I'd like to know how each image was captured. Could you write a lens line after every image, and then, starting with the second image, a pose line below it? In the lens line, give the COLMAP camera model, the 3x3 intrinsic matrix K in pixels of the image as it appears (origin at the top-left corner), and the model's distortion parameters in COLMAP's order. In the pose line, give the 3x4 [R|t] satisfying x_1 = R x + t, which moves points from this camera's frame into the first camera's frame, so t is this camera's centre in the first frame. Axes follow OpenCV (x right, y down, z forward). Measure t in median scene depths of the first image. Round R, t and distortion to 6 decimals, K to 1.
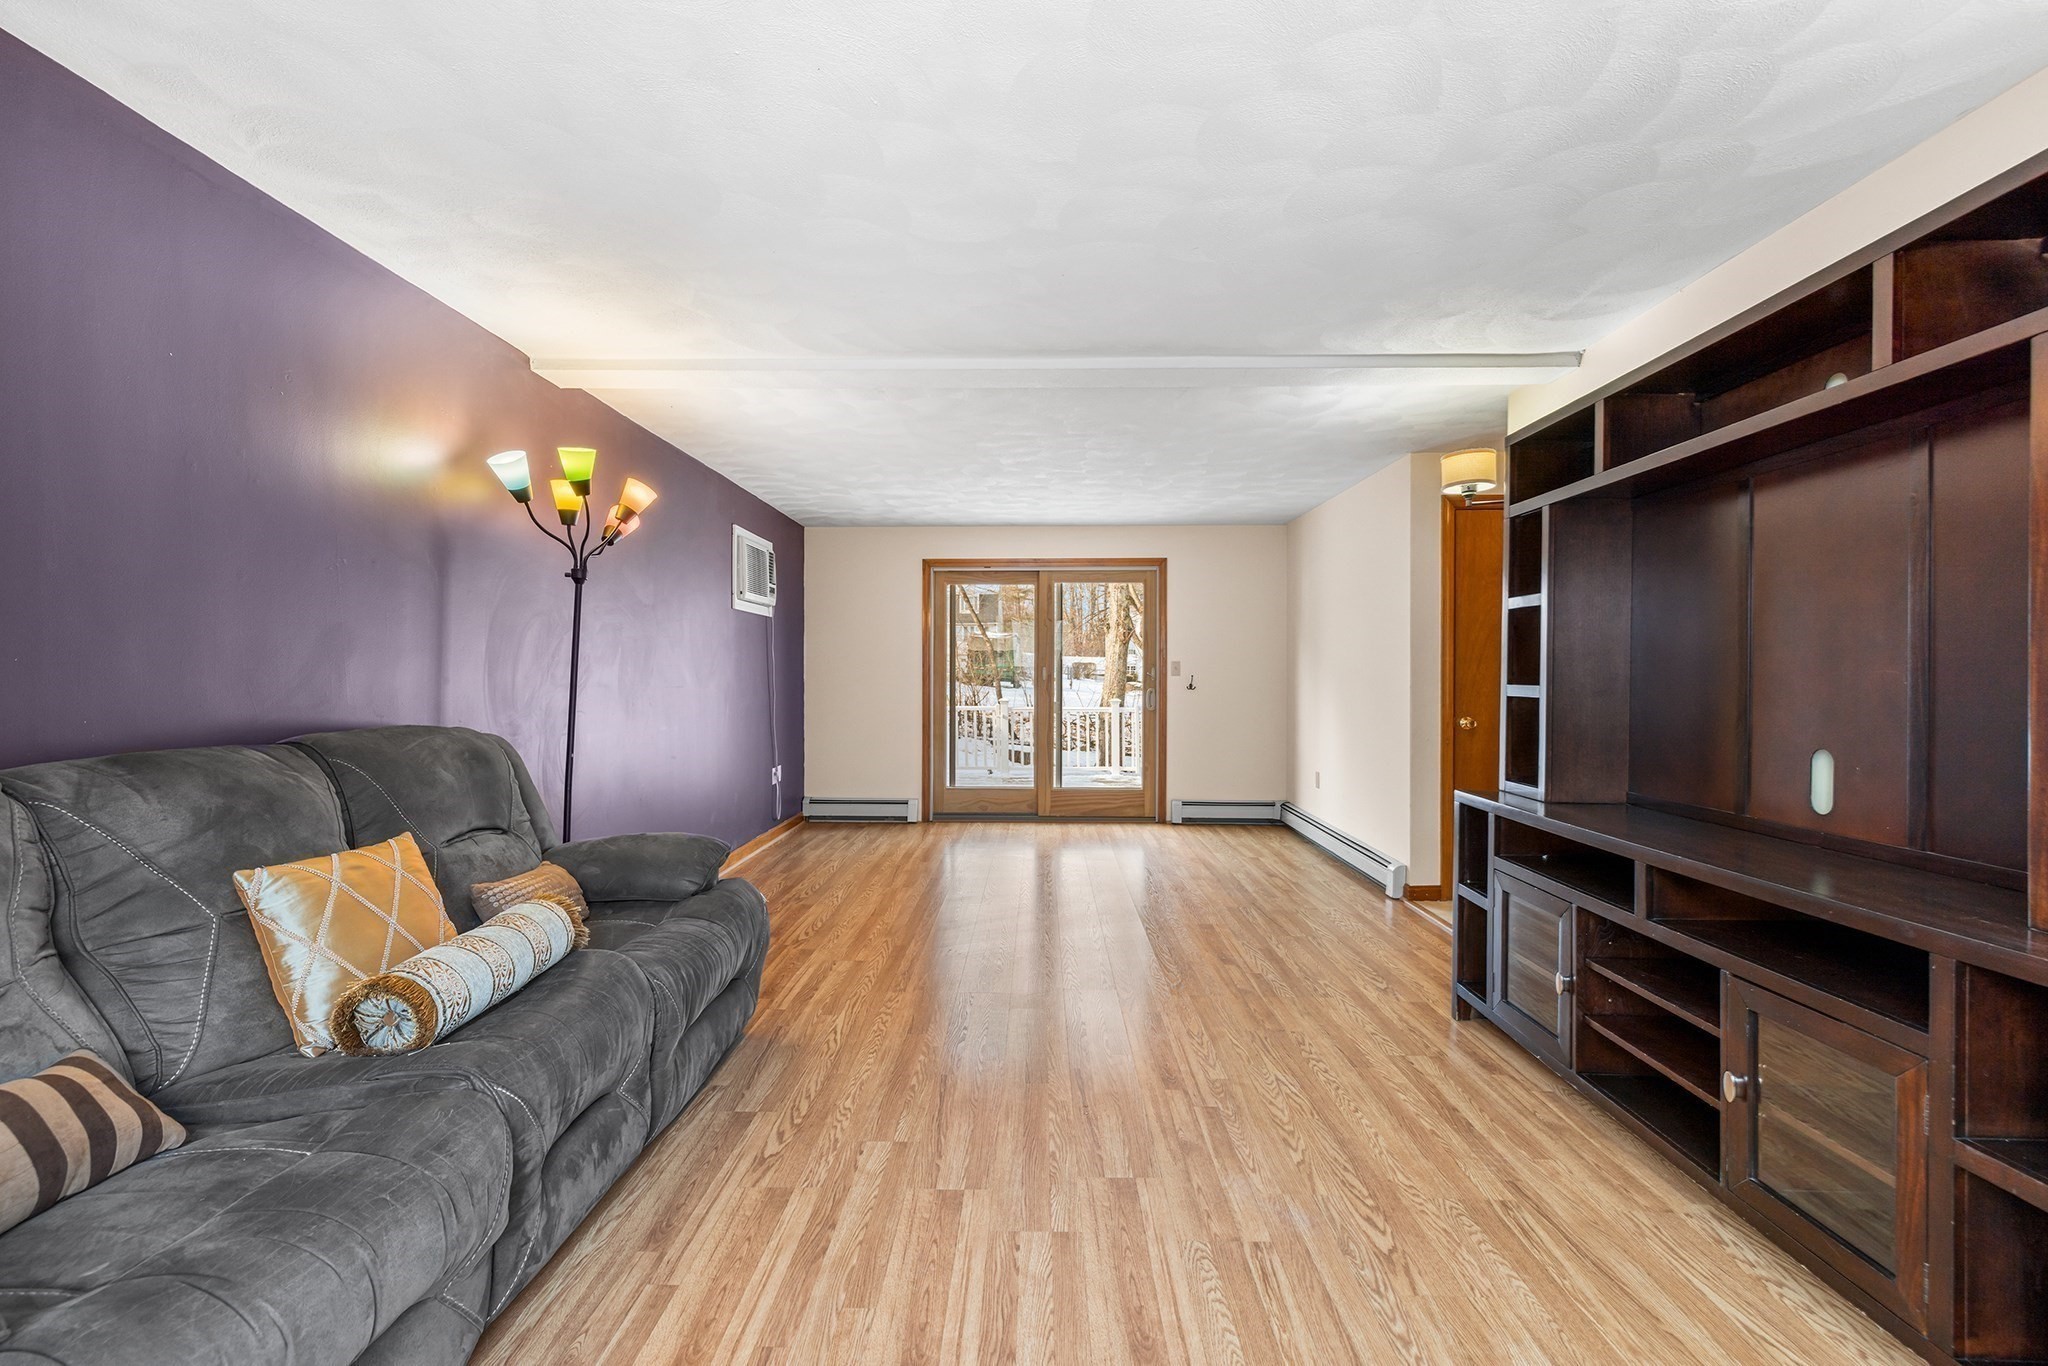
lens RADIAL K [[869.8, 0, 1014.4], [0, 869.8, 675.6], [0, 0, 1]] dist [0.000896, -0.000242]
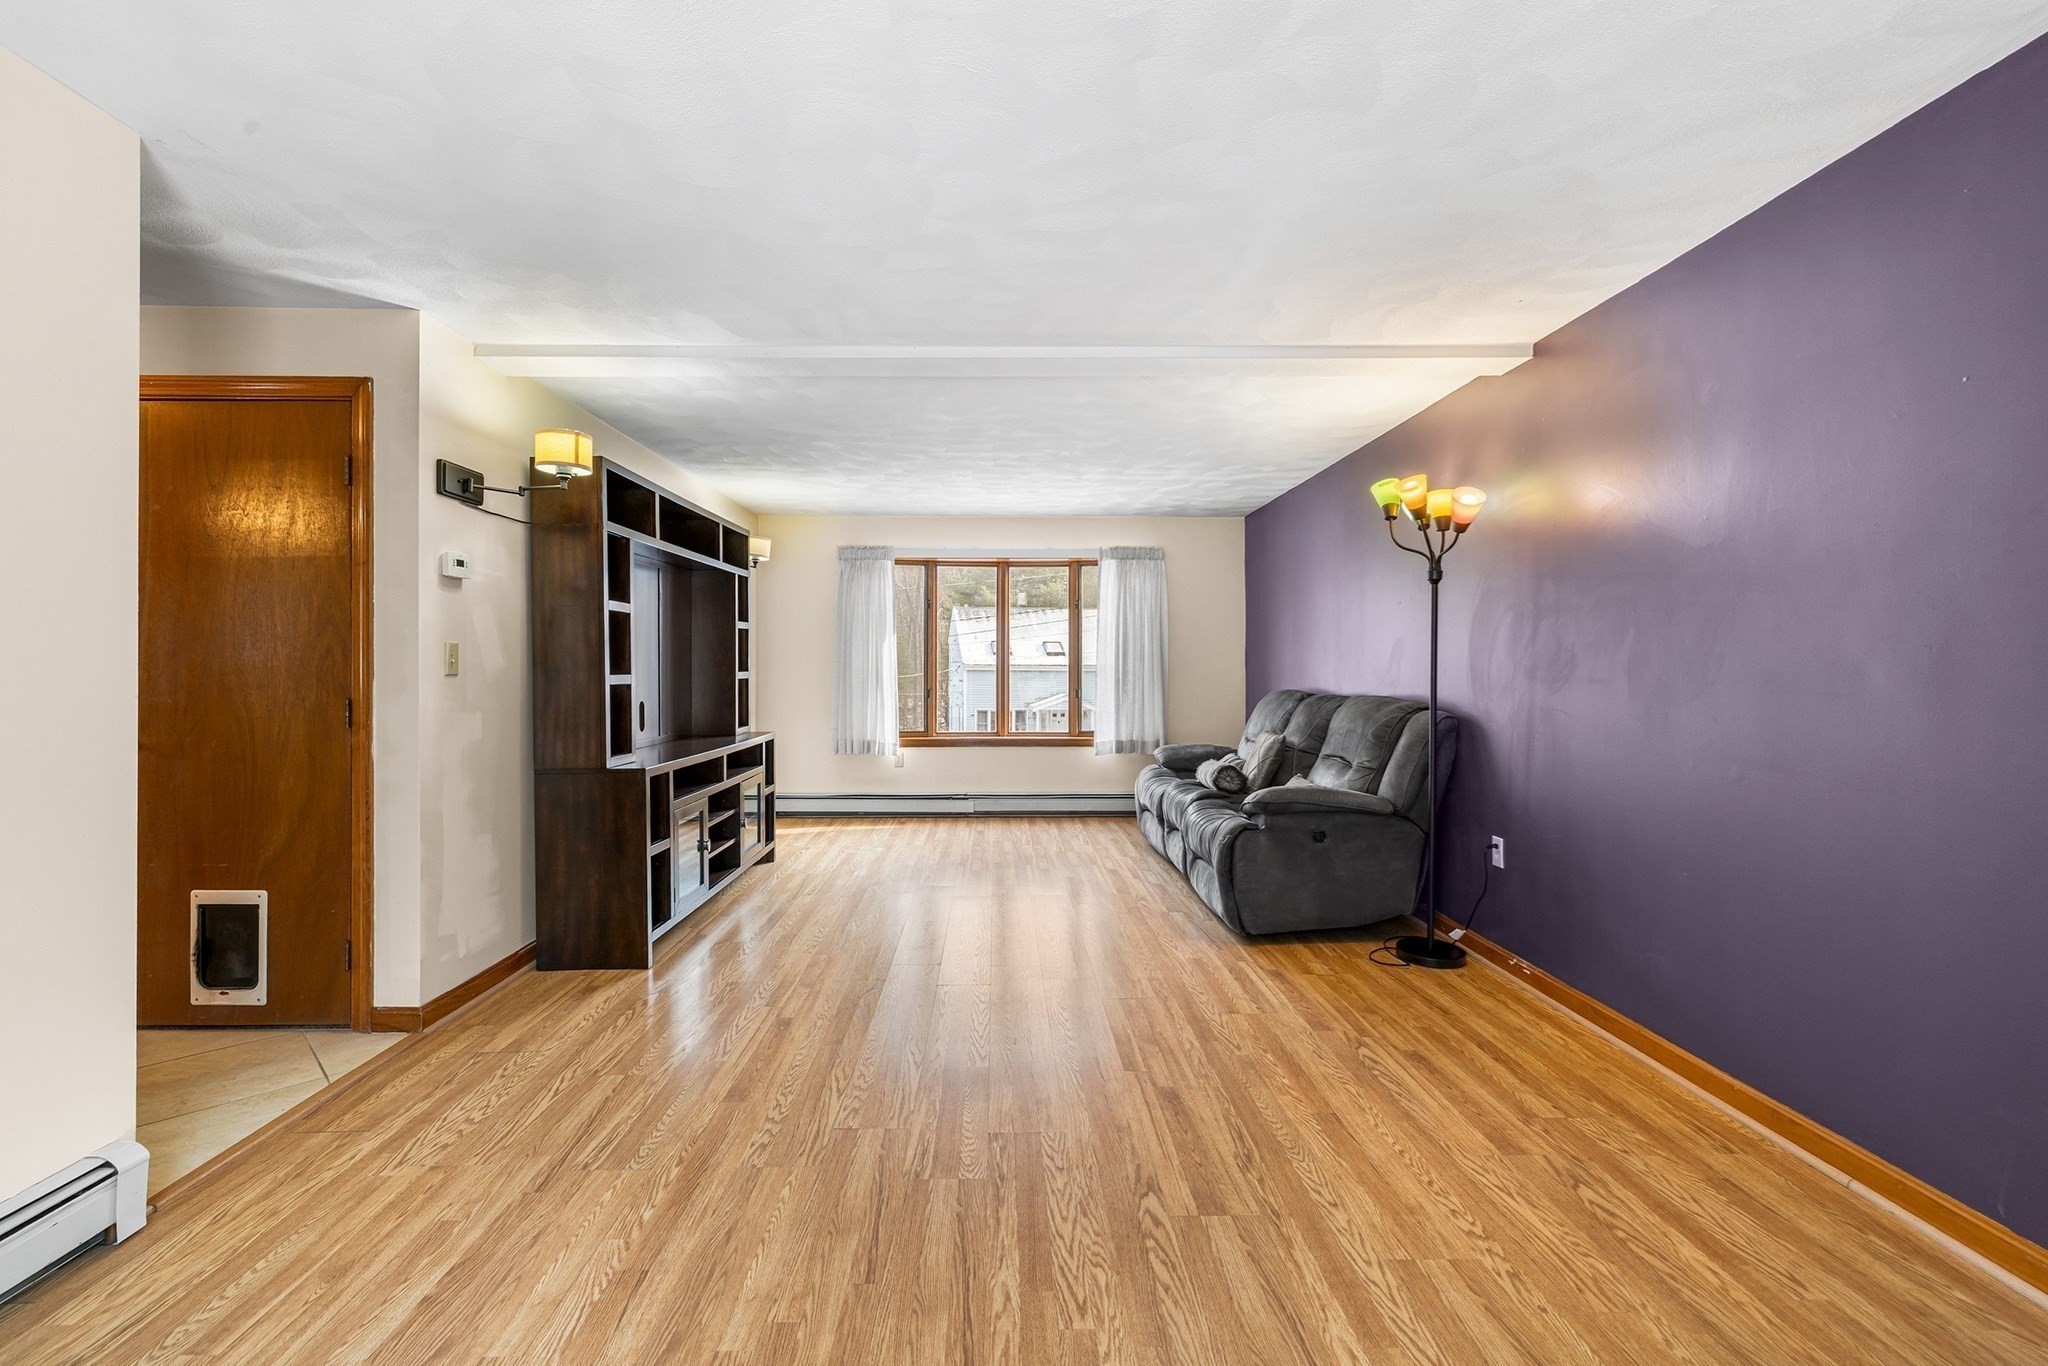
lens RADIAL K [[869.8, 0, 1032.5], [0, 869.8, 672.2], [0, 0, 1]] dist [0.000896, -0.000242]
pose [[-0.997589, -0.000829, -0.069388, 0.093323], [-0.001274, 0.999979, 0.006380, -0.001331], [0.069381, 0.006453, -0.997569, 2.376703]]
